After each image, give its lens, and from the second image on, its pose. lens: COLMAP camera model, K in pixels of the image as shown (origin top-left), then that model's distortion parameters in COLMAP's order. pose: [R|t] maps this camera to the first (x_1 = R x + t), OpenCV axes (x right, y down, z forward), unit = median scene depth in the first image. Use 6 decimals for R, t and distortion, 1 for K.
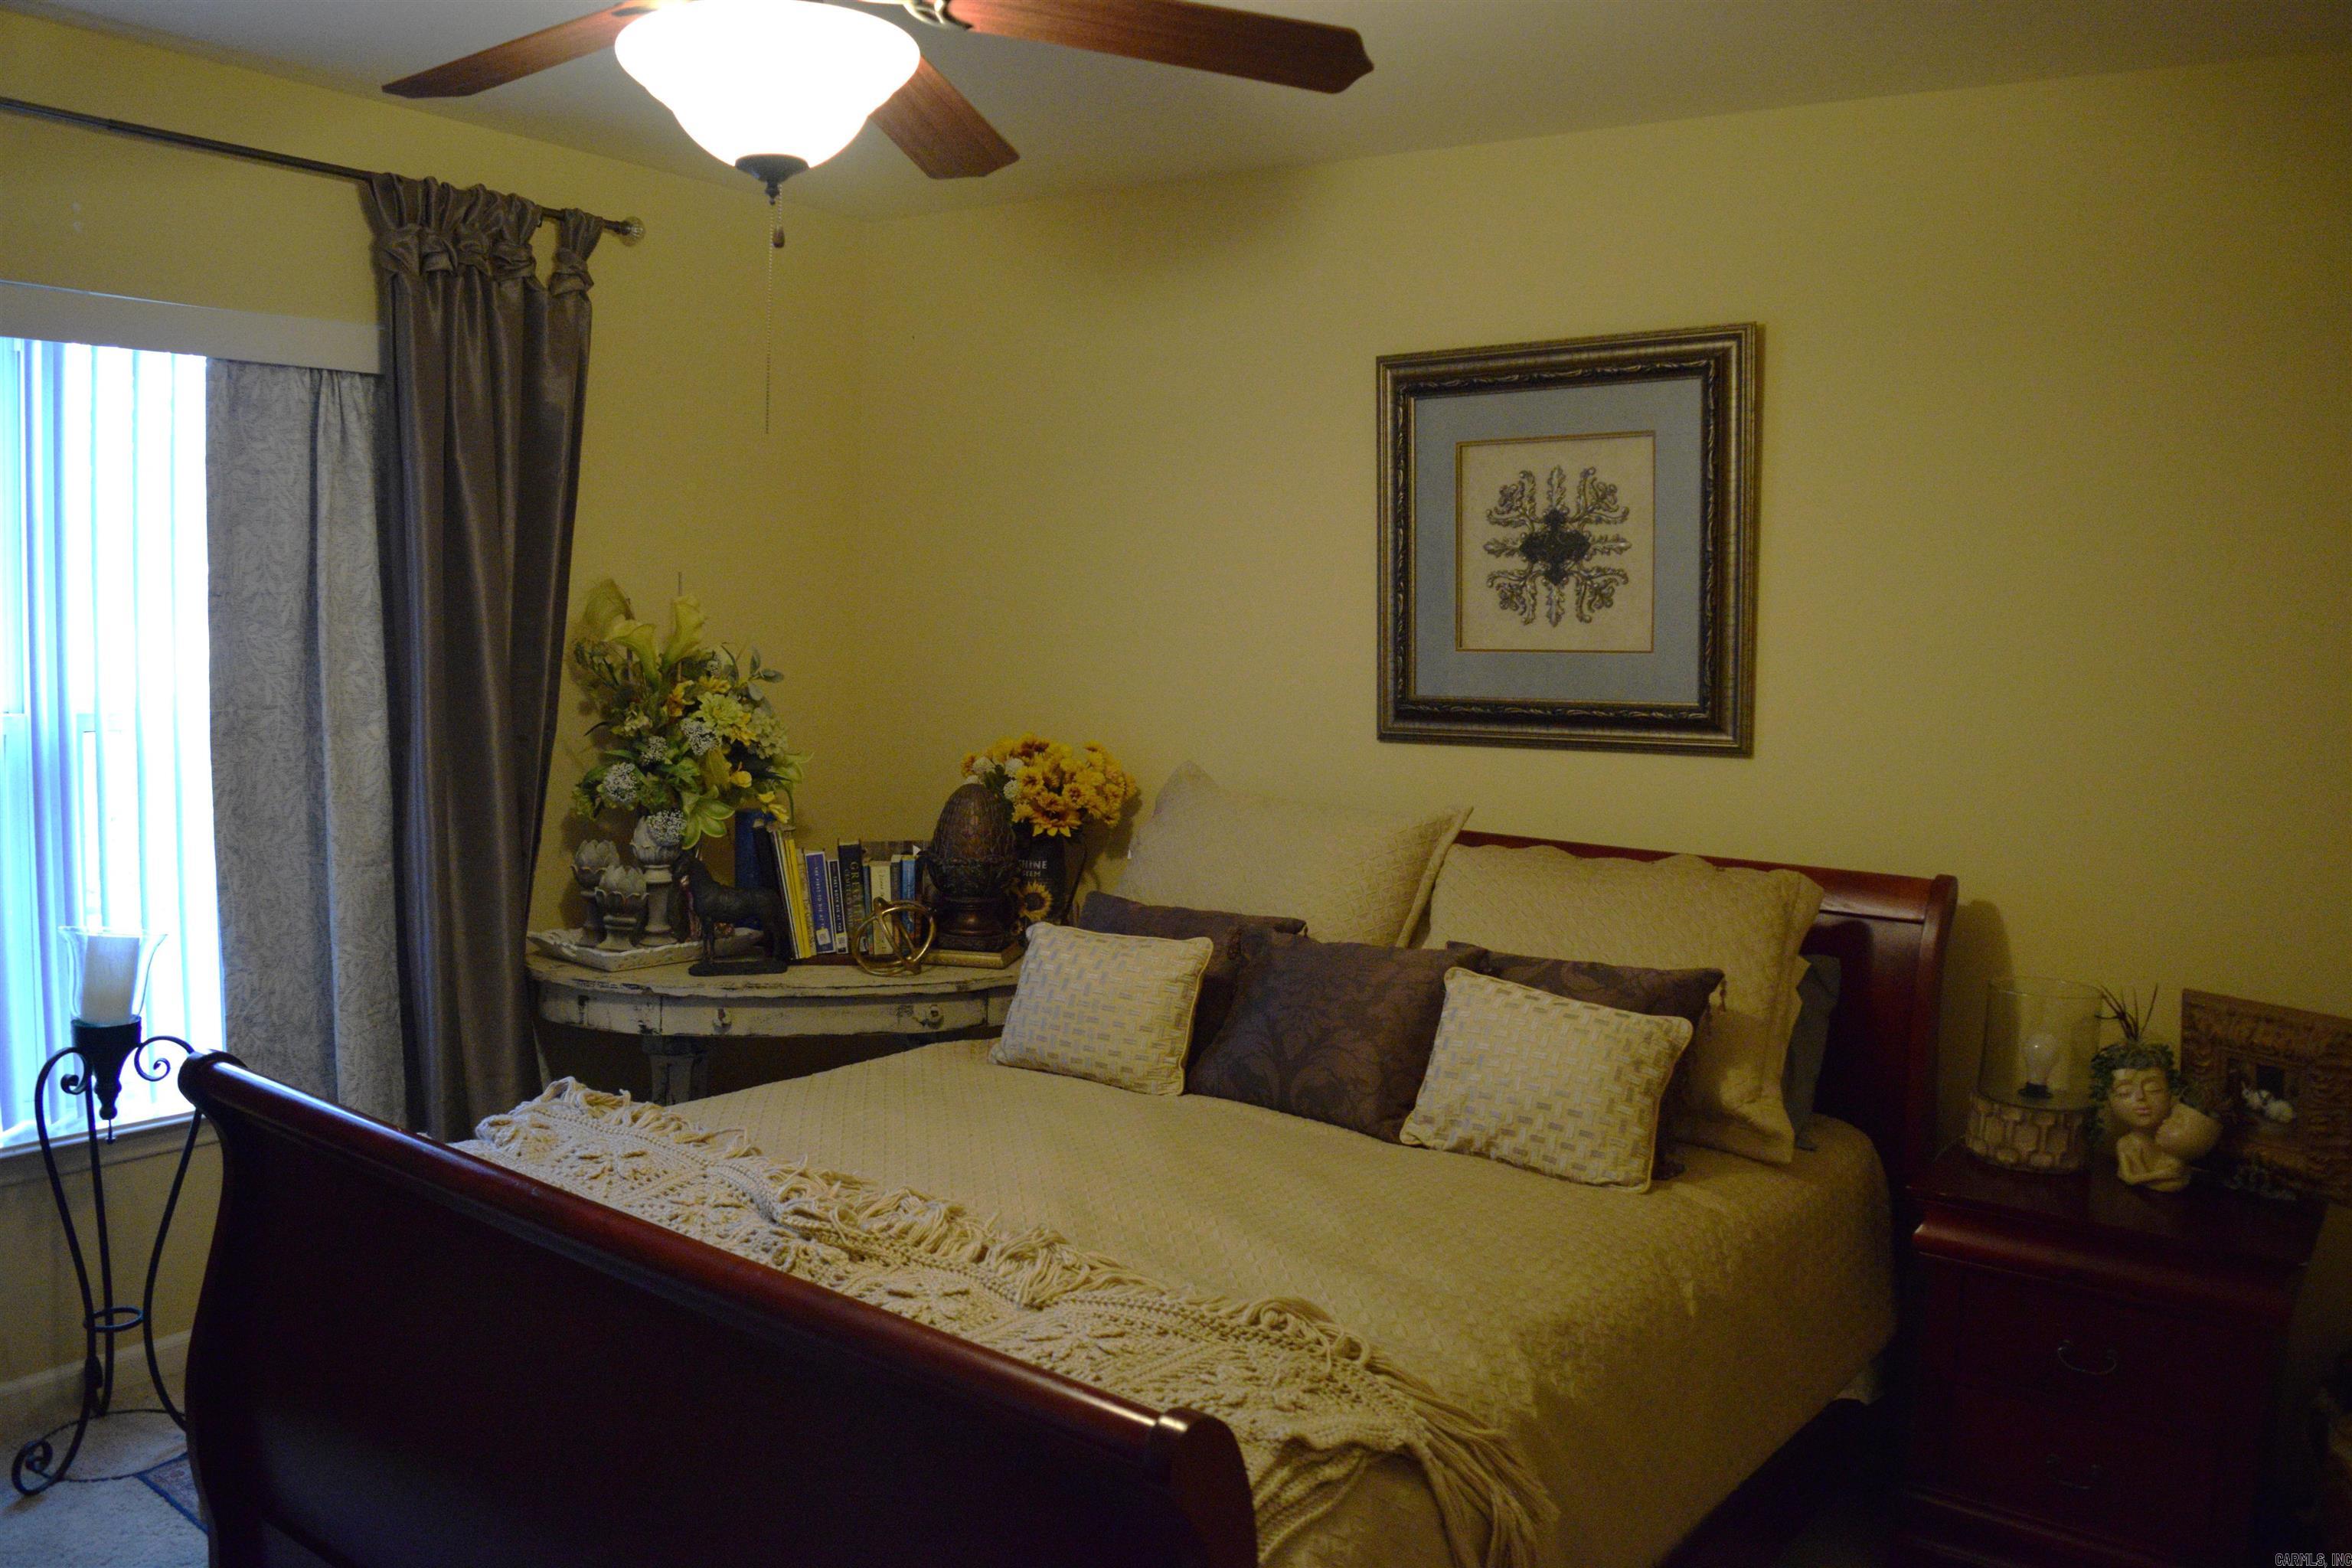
lens RADIAL K [[1843.4, 0, 1183.3], [0, 1843.4, 785.2], [0, 0, 1]] dist [-0.095462, 0.022520]
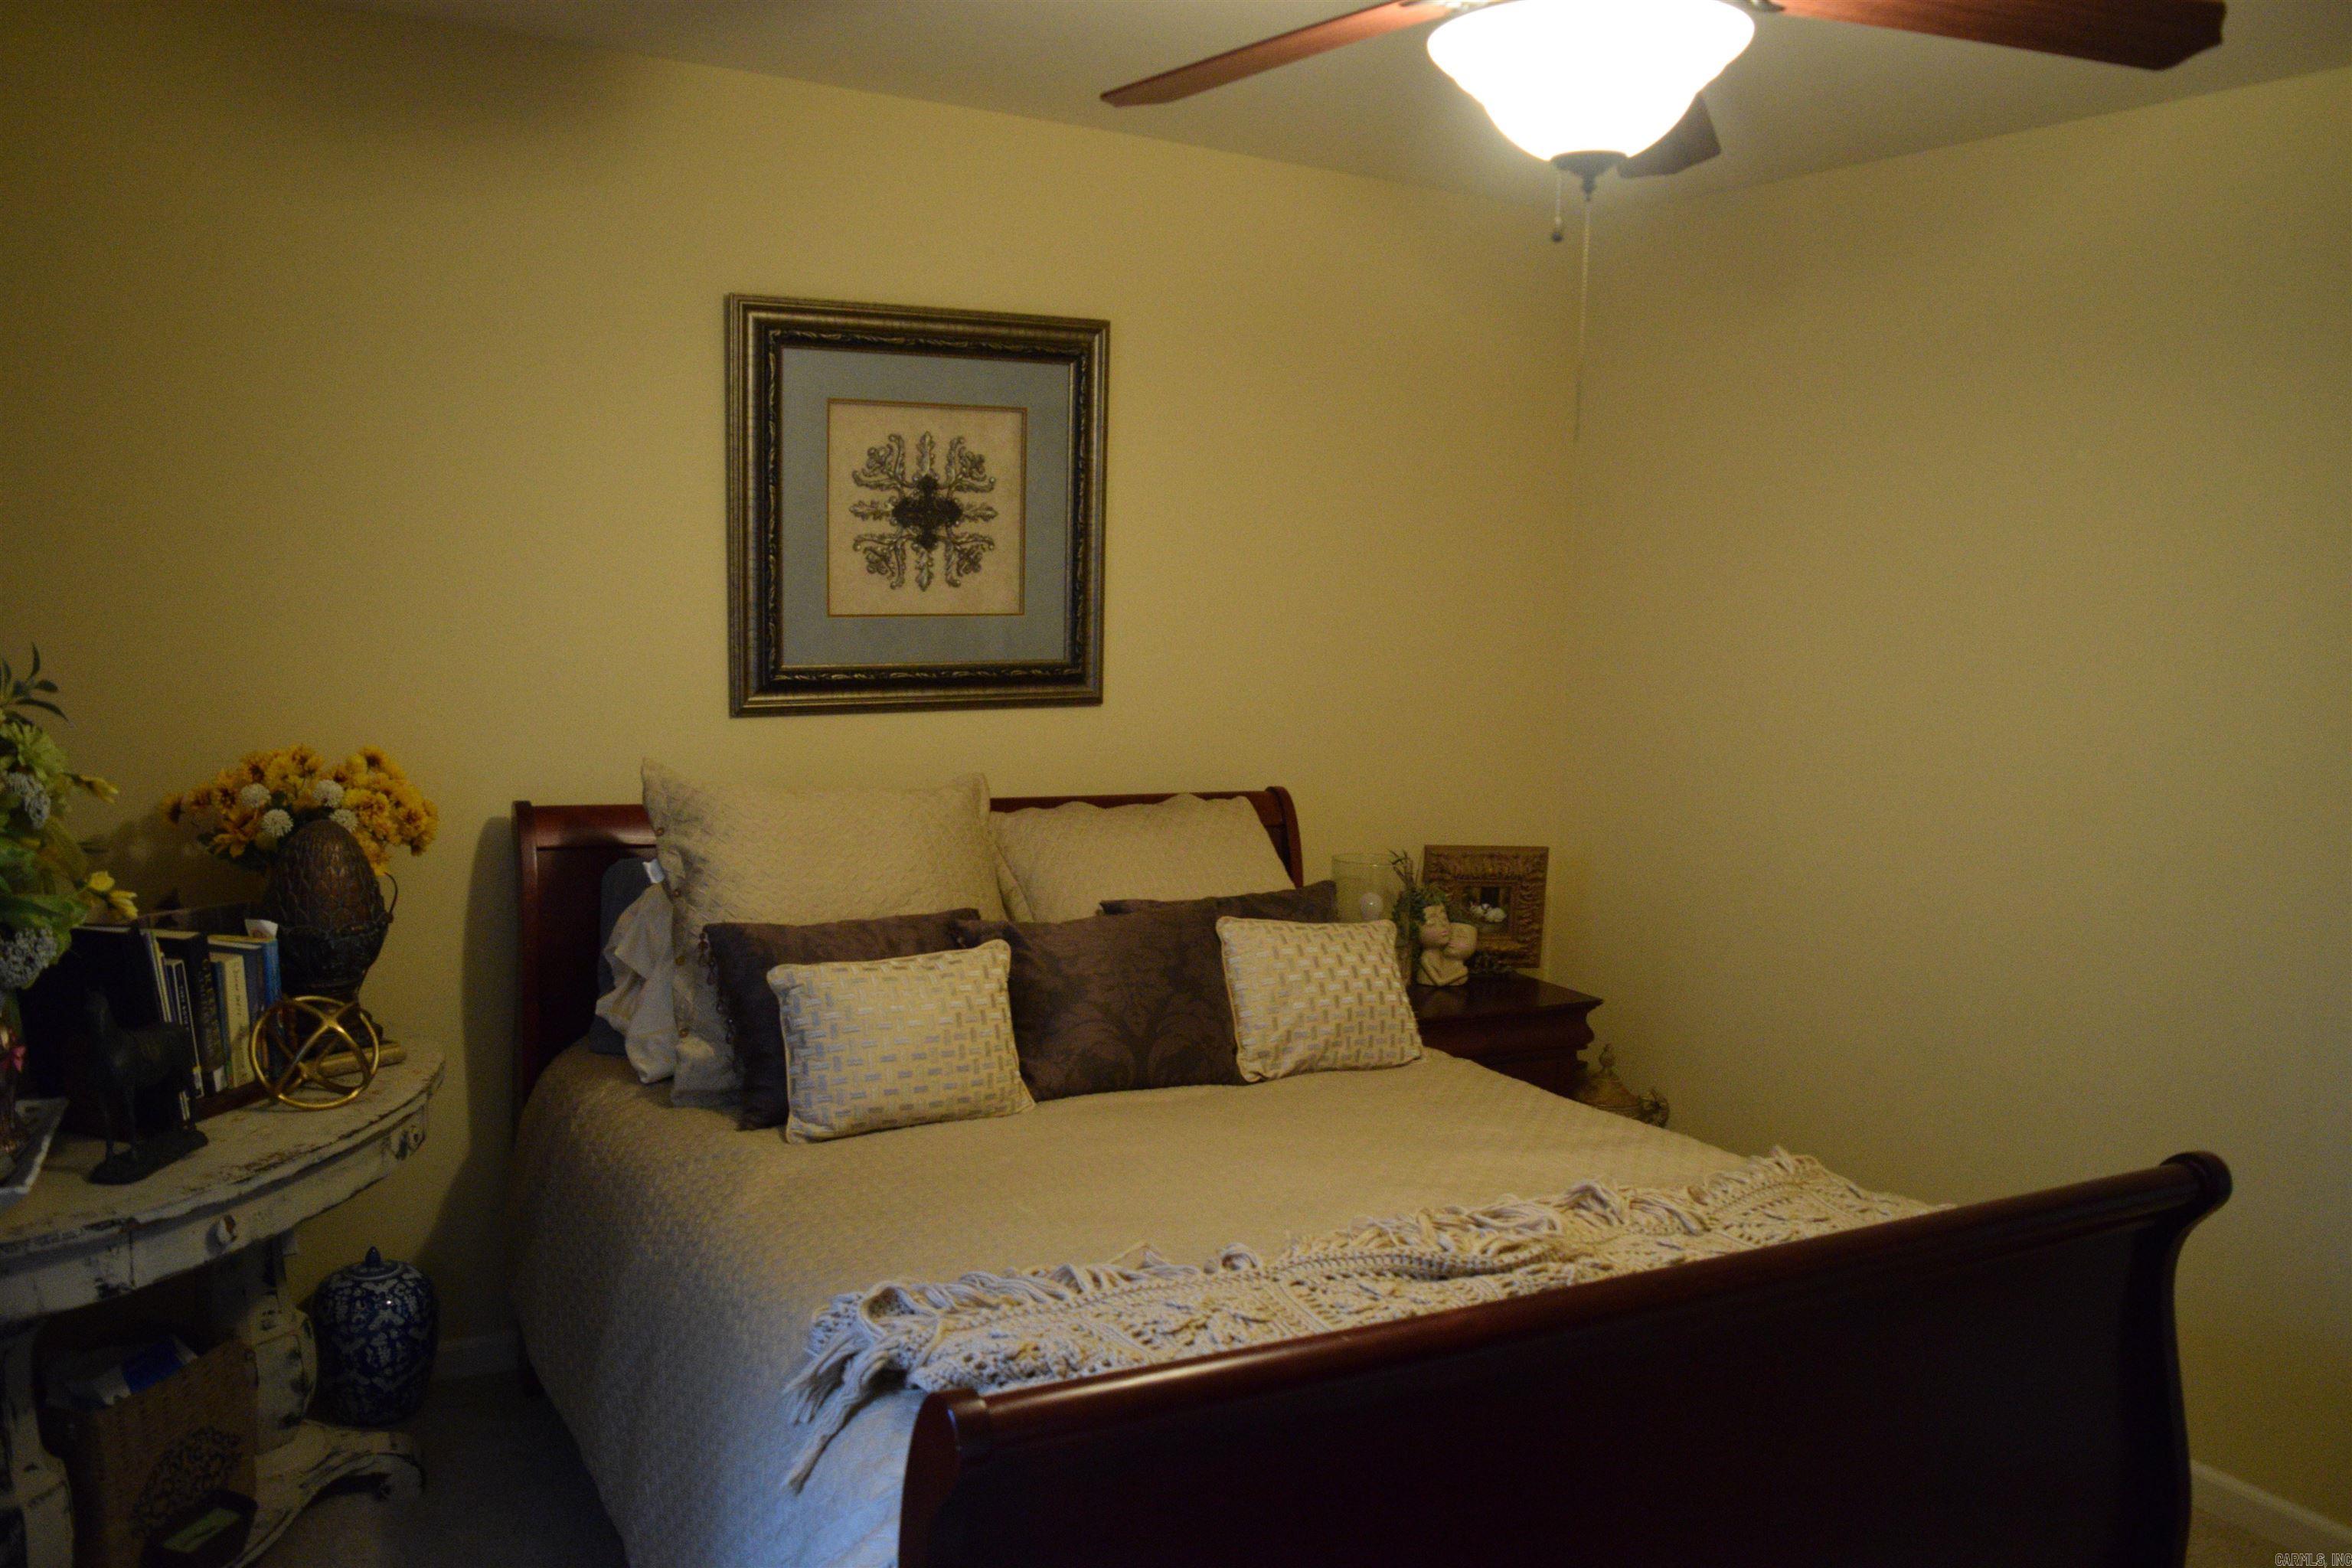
lens RADIAL K [[1843.4, 0, 1182.1], [0, 1843.4, 776.7], [0, 0, 1]] dist [-0.095462, 0.022520]
pose [[0.429805, -0.105787, 0.896703, -0.667584], [0.065132, 0.994158, 0.086065, -0.063272], [-0.900569, 0.021413, 0.434185, 0.437381]]
